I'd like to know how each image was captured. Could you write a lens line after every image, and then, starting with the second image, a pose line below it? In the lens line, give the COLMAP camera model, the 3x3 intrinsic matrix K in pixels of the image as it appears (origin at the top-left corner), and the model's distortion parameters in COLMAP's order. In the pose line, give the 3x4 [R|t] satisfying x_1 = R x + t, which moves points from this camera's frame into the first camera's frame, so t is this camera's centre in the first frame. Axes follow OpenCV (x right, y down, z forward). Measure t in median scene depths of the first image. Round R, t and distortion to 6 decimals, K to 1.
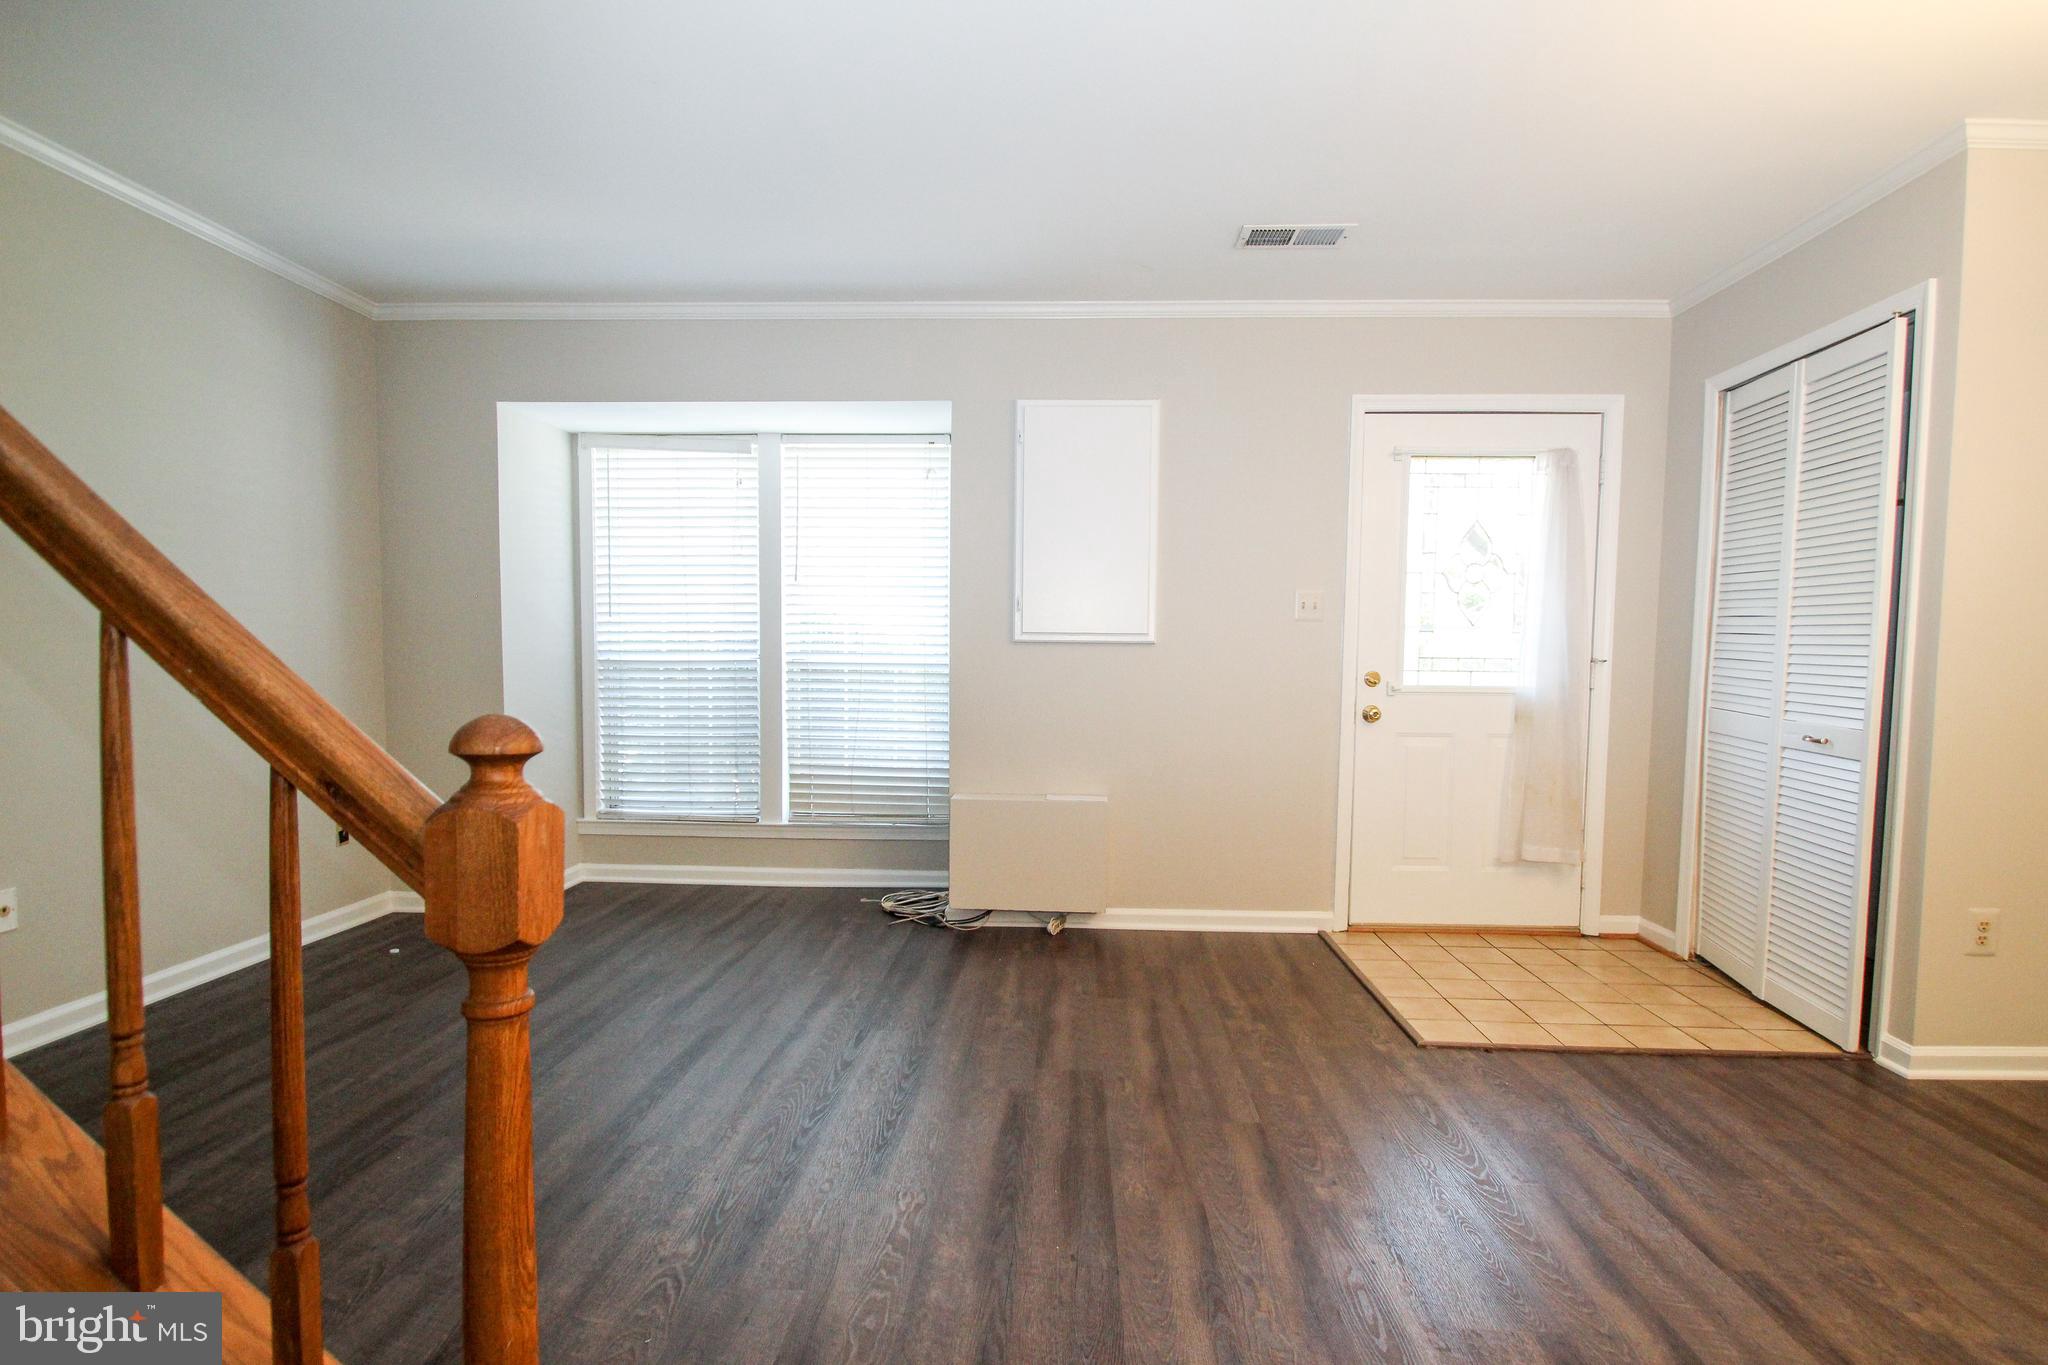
lens RADIAL K [[1017.8, 0, 1033.8], [0, 1017.8, 719.9], [0, 0, 1]] dist [0.003098, -0.013492]
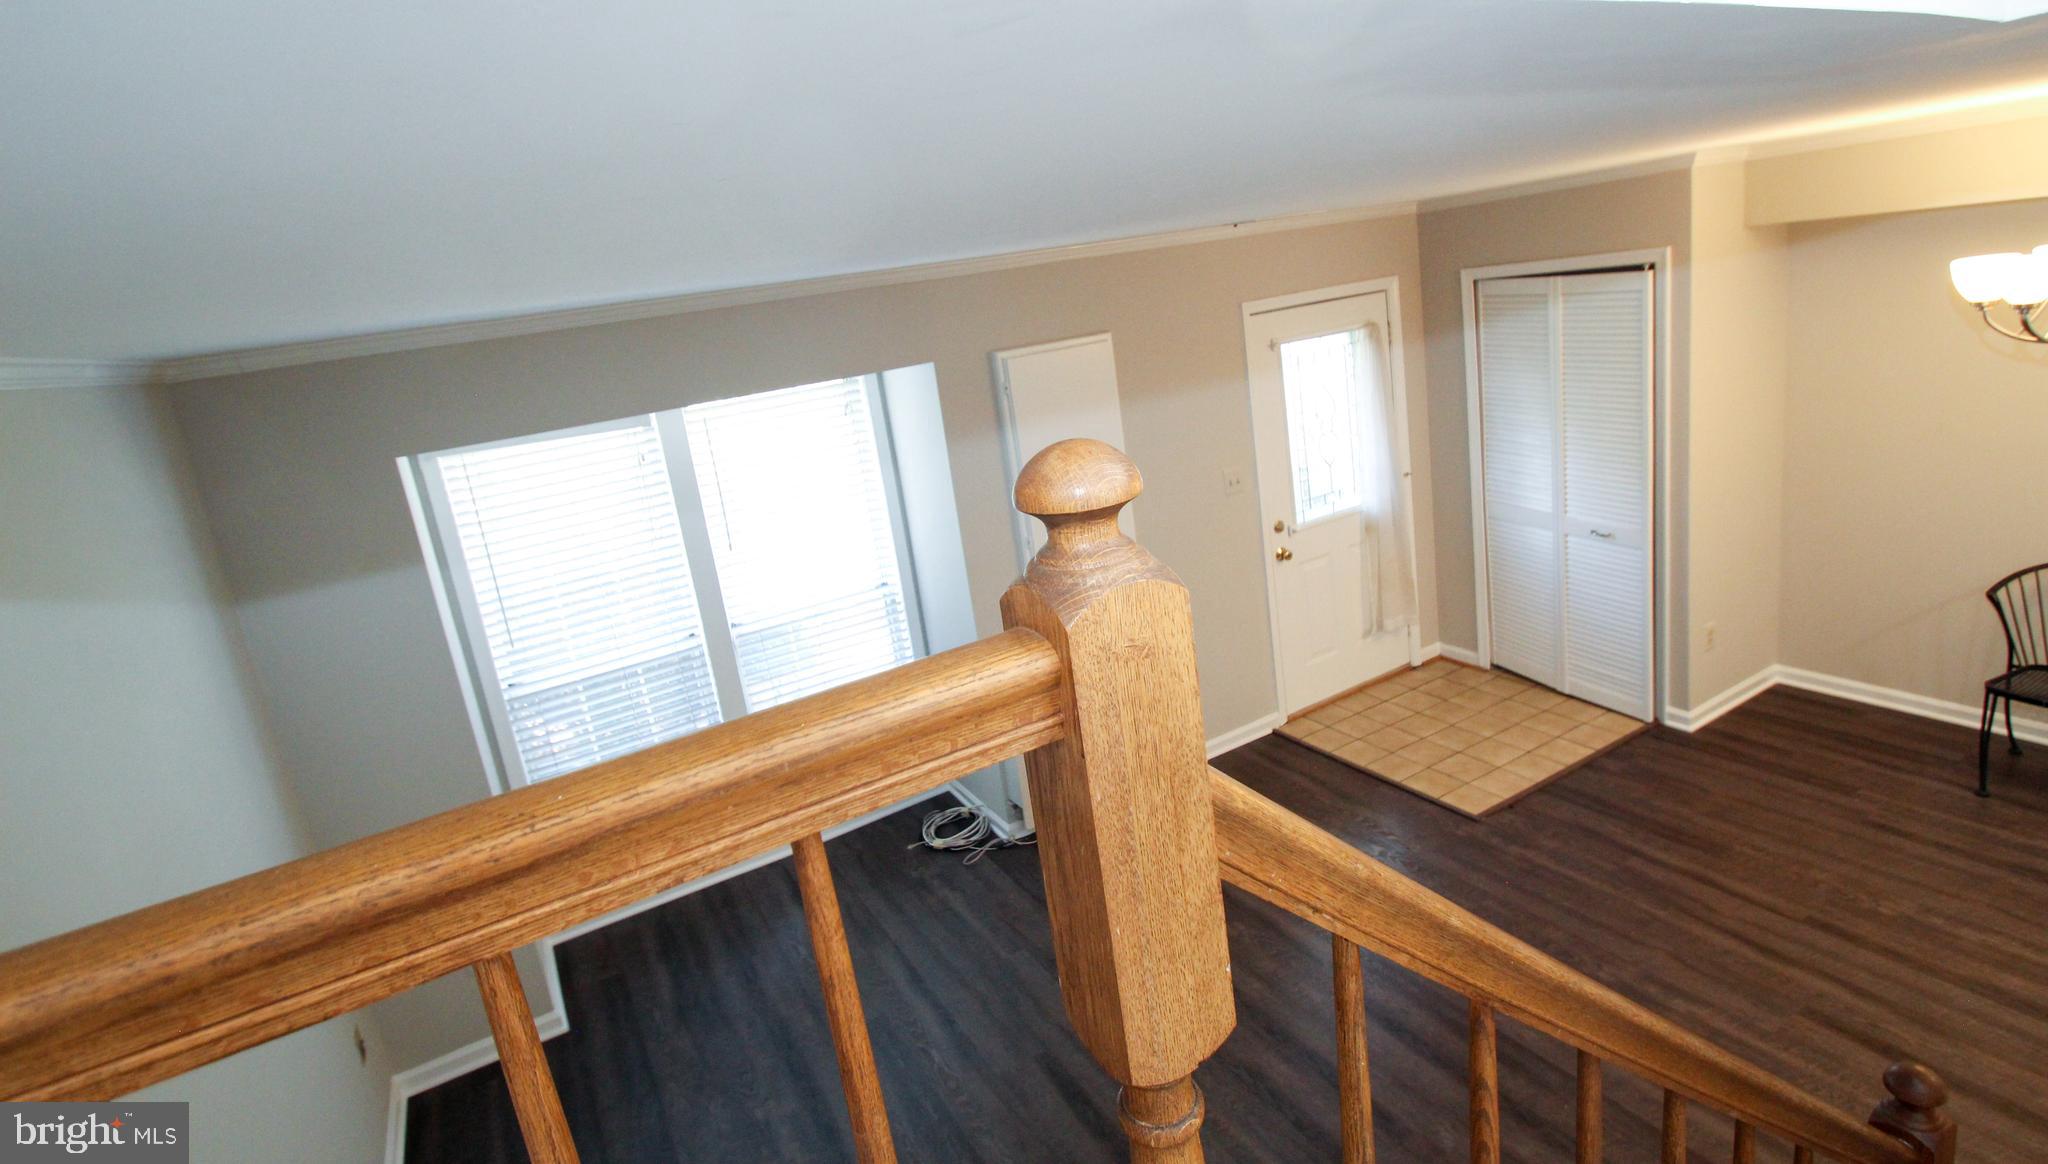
lens RADIAL K [[1018.0, 0, 1024.7], [0, 1018.0, 522.8], [0, 0, 1]] dist [0.001617, -0.010819]
pose [[0.840362, -0.247921, 0.482003, -0.676409], [0.185096, 0.967066, 0.174706, -0.411338], [-0.509443, -0.057599, 0.858575, 0.118235]]
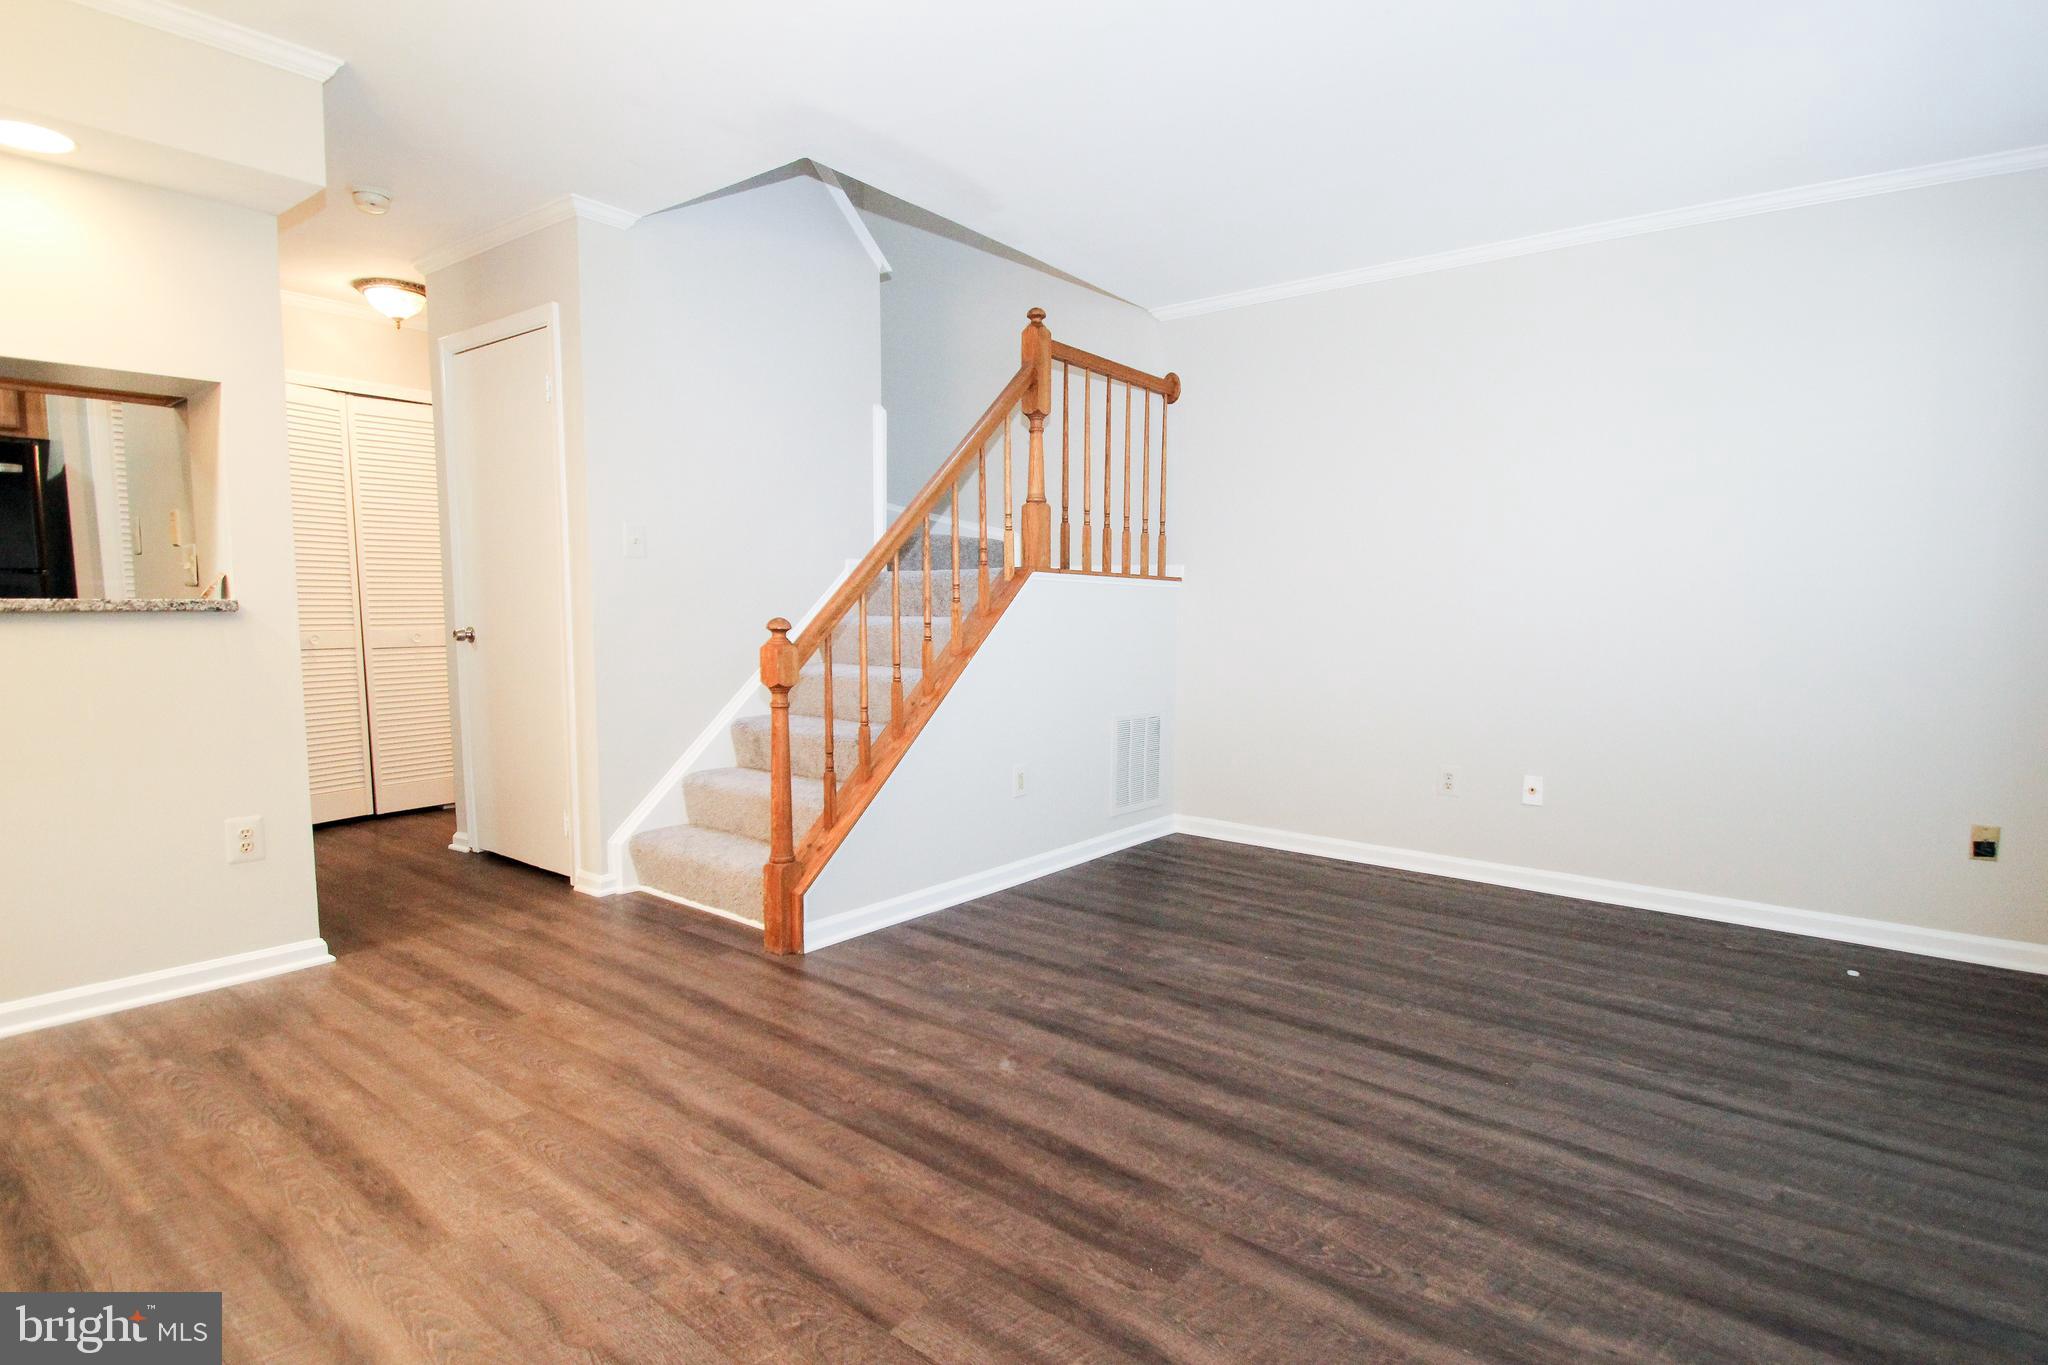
lens RADIAL K [[1017.8, 0, 1033.8], [0, 1017.8, 719.9], [0, 0, 1]] dist [0.003098, -0.013492]
pose [[-0.580339, 0.075793, -0.810840, 0.520428], [-0.070915, 0.987174, 0.143031, -0.062196], [0.811281, 0.140507, -0.567521, 1.093905]]
